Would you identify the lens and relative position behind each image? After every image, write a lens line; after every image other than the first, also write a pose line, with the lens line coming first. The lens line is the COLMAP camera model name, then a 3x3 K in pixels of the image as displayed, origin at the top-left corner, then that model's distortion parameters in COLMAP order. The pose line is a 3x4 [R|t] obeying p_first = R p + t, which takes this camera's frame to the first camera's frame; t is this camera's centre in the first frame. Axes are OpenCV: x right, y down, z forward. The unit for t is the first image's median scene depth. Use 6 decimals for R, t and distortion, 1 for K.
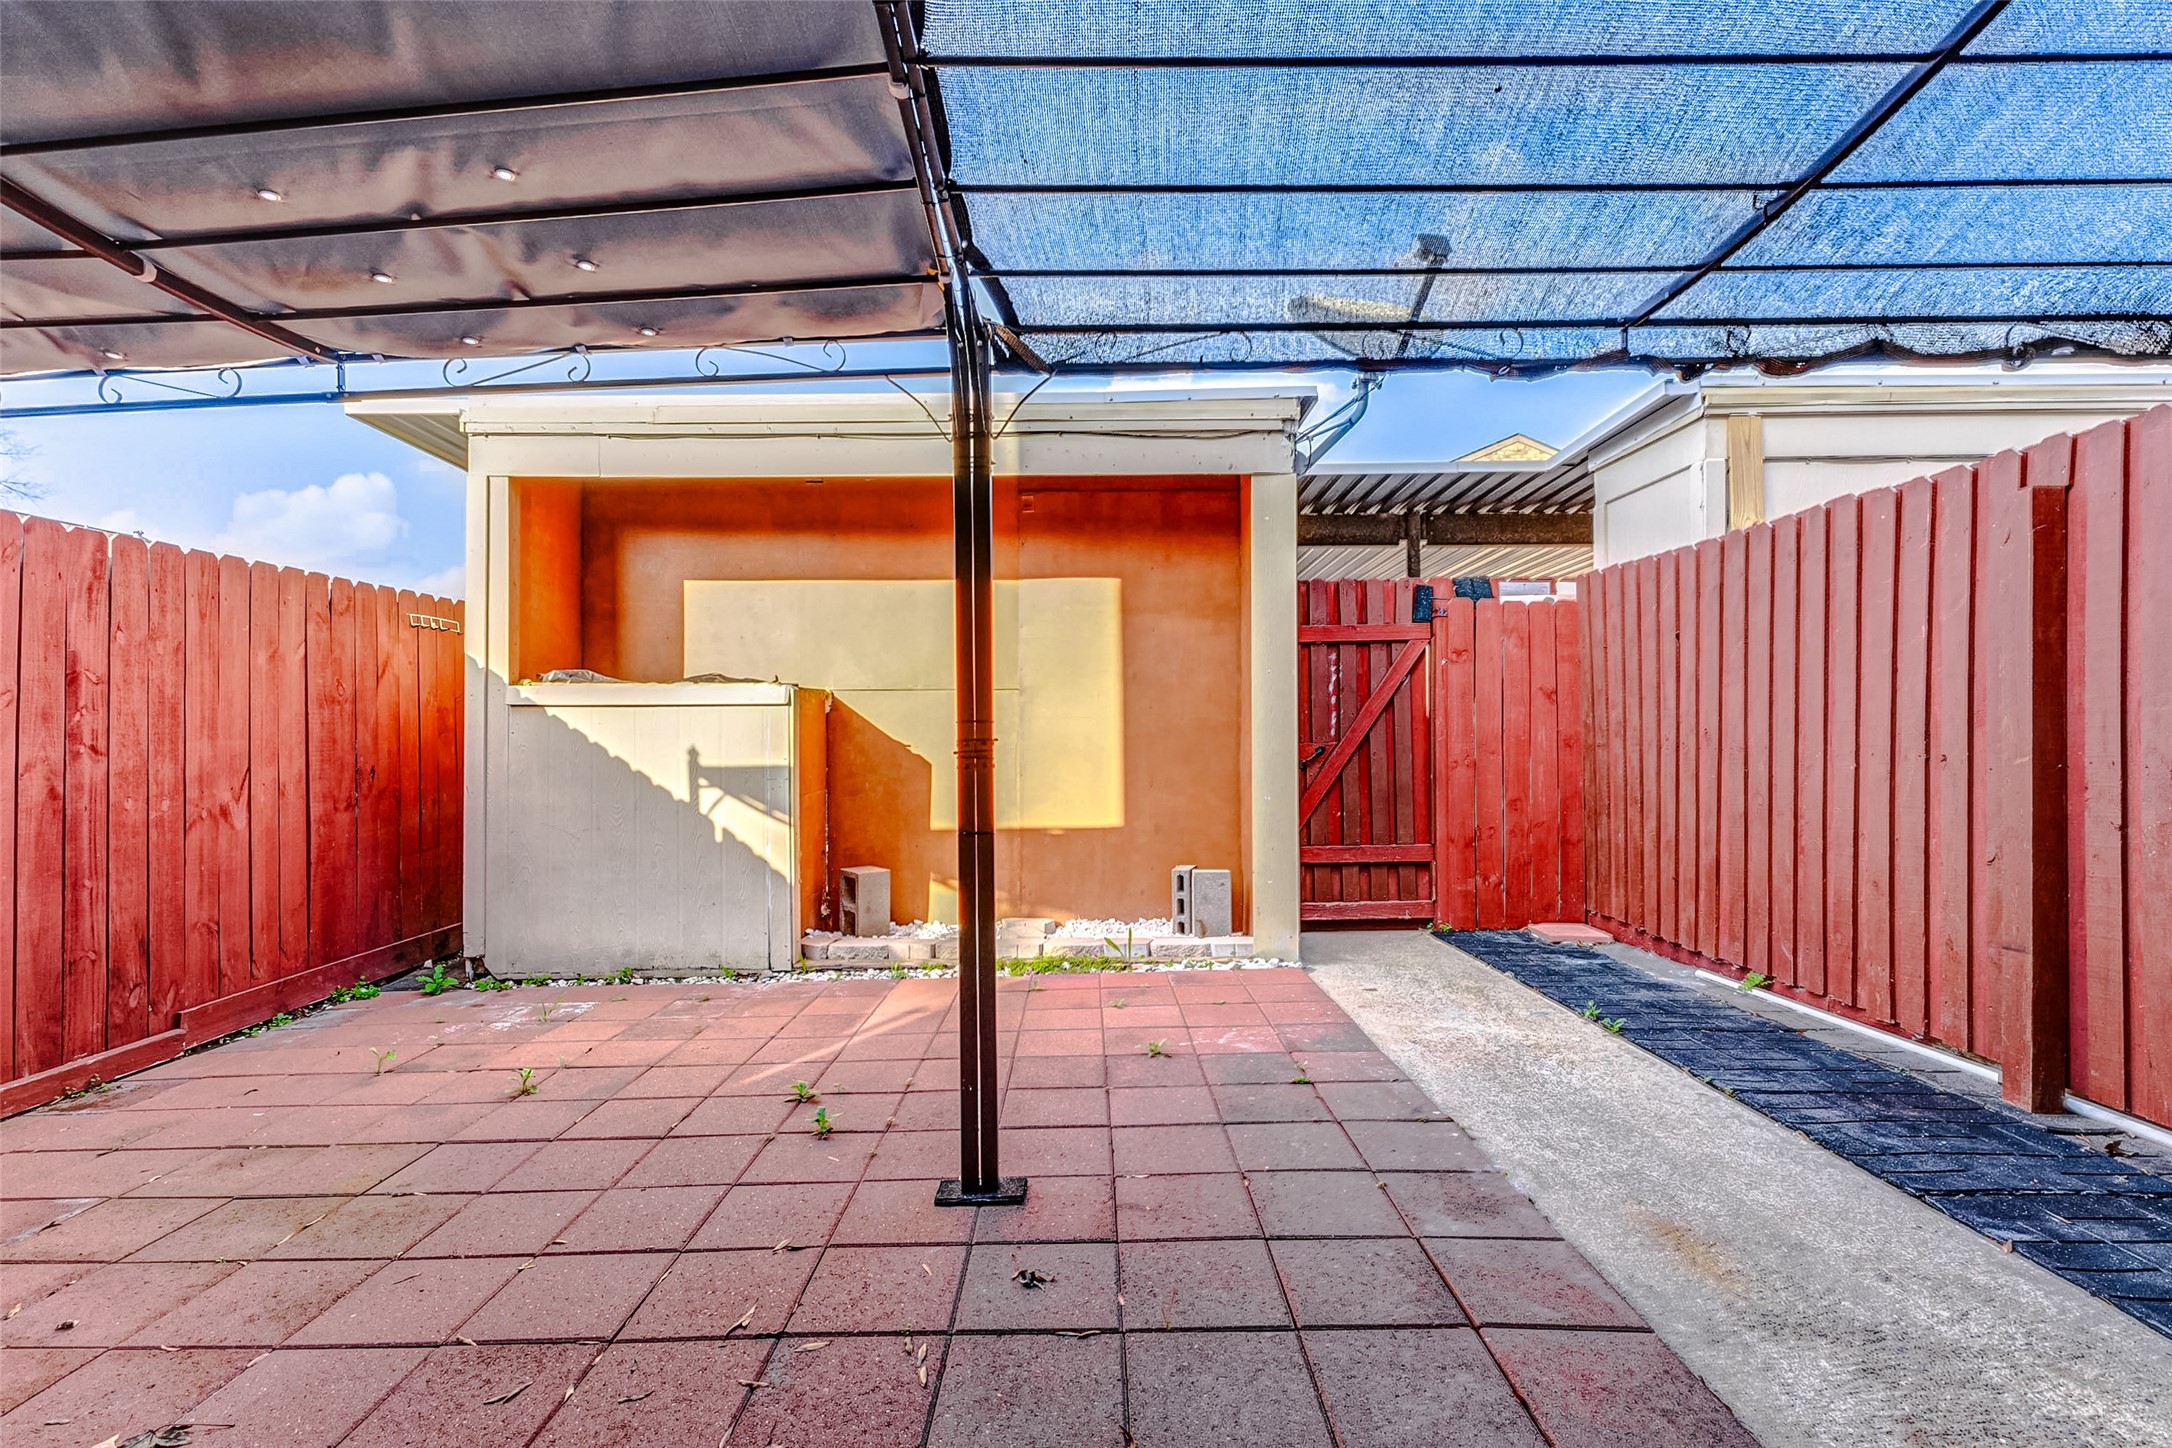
lens RADIAL K [[970.9, 0, 1066.7], [0, 970.9, 719.2], [0, 0, 1]] dist [0.012880, -0.002996]
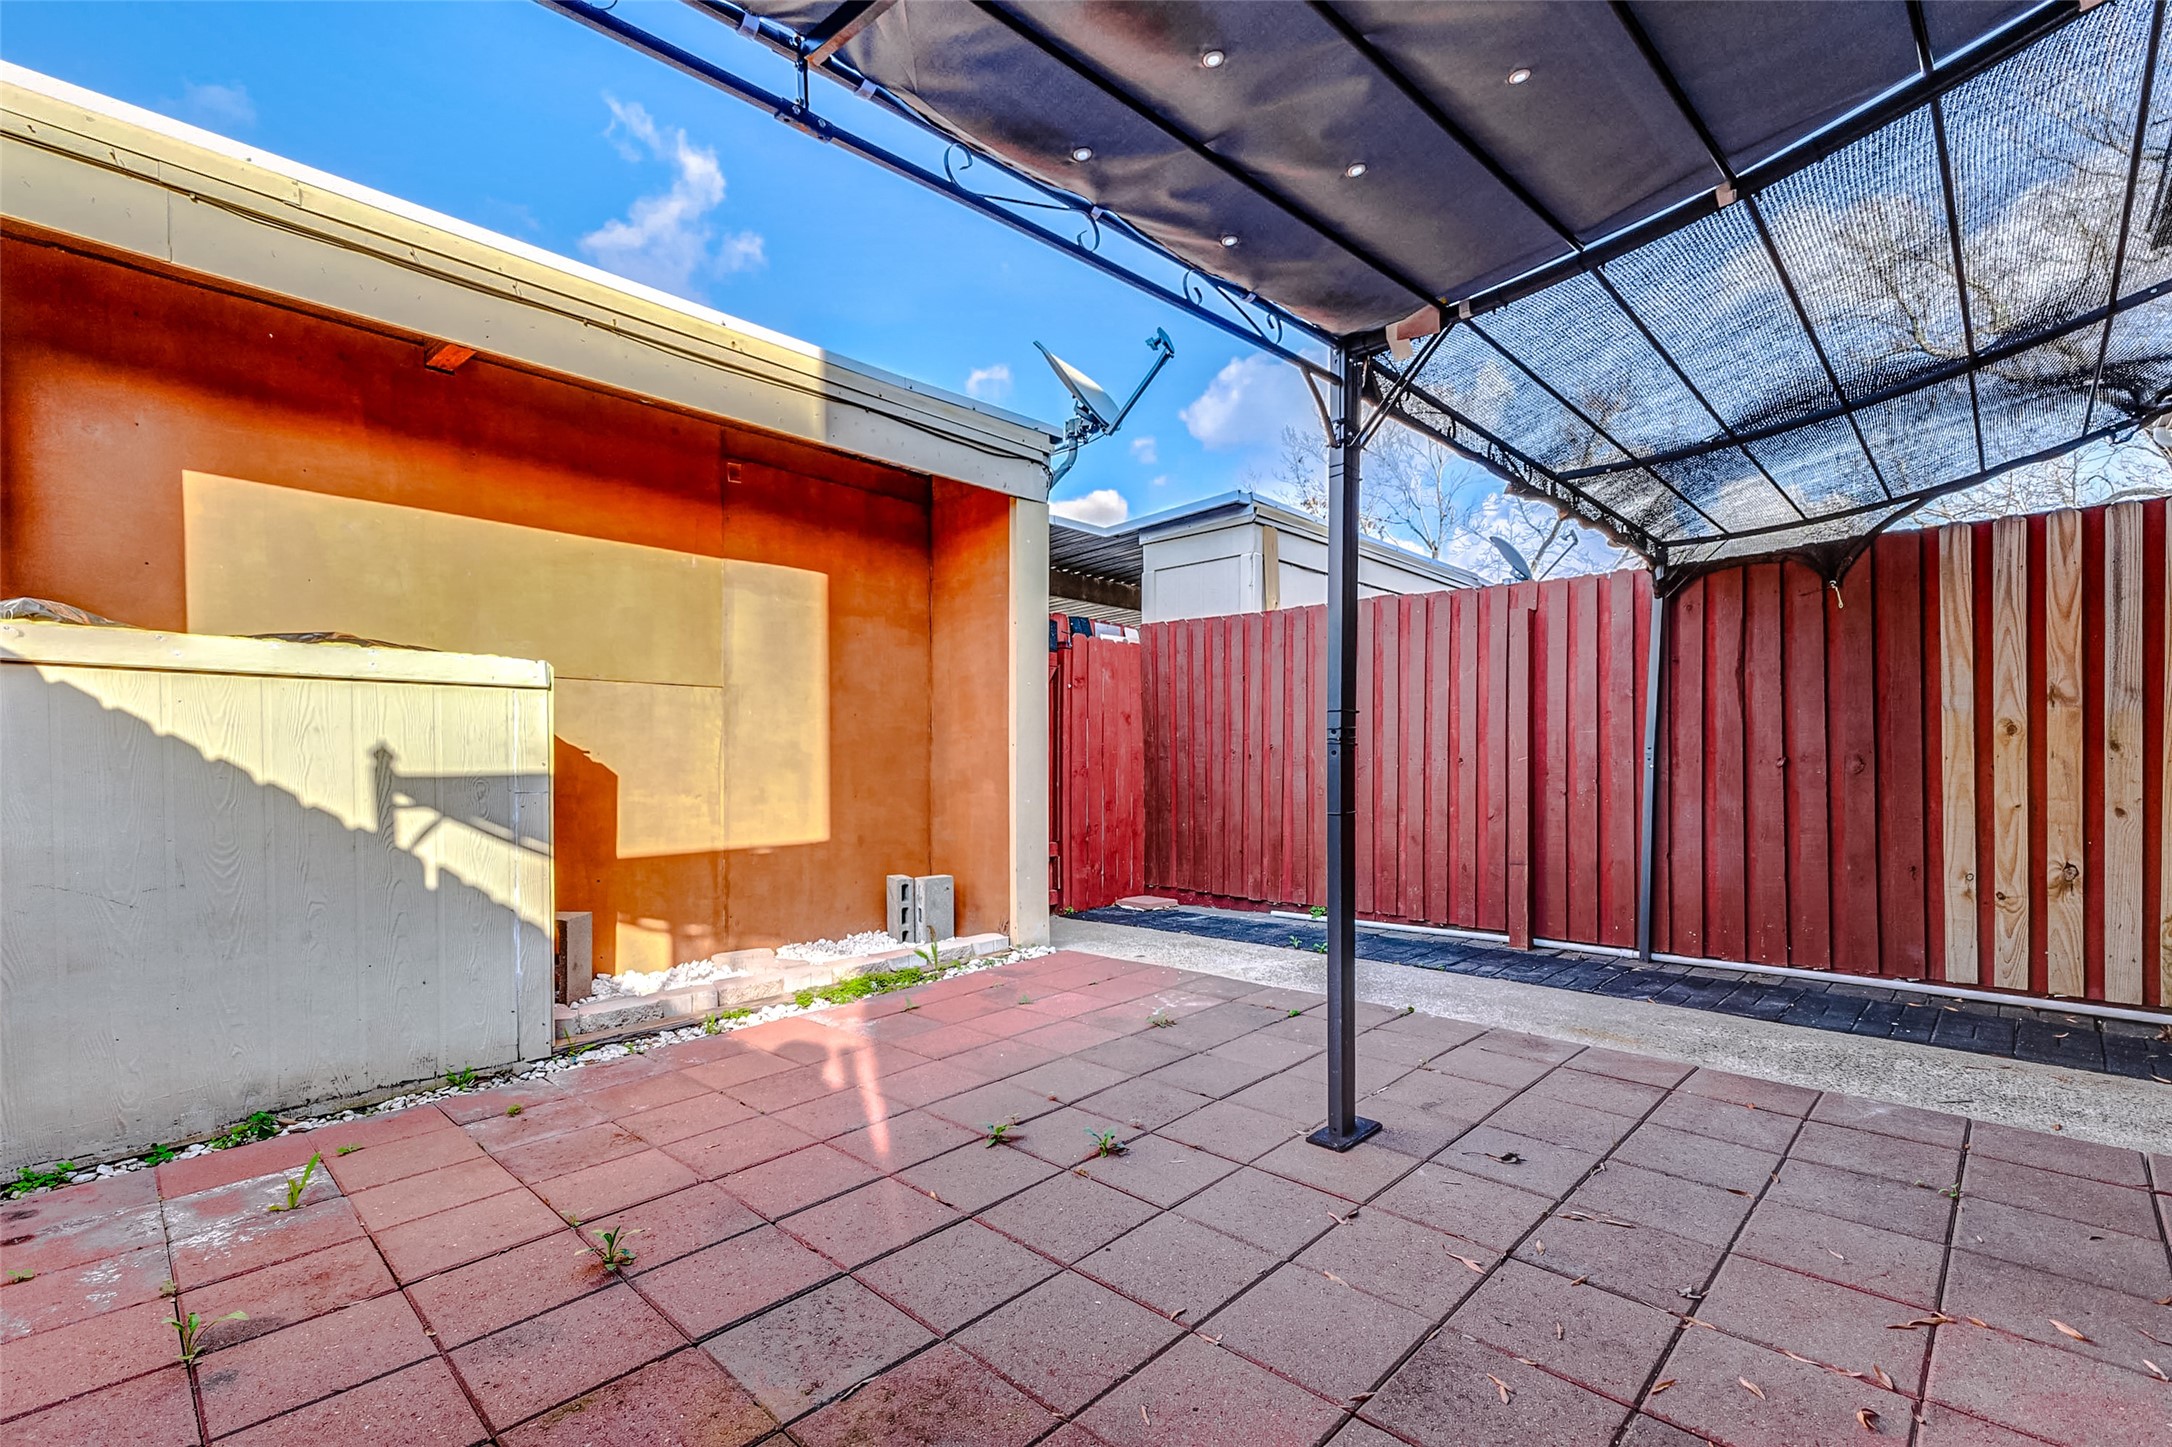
lens RADIAL K [[970.9, 0, 1029.9], [0, 970.9, 775.3], [0, 0, 1]] dist [0.012880, -0.002996]
pose [[0.690121, -0.004897, 0.723678, -0.556808], [-0.015662, 0.999642, 0.021701, 0.027649], [-0.723525, -0.026311, 0.689797, 0.244530]]
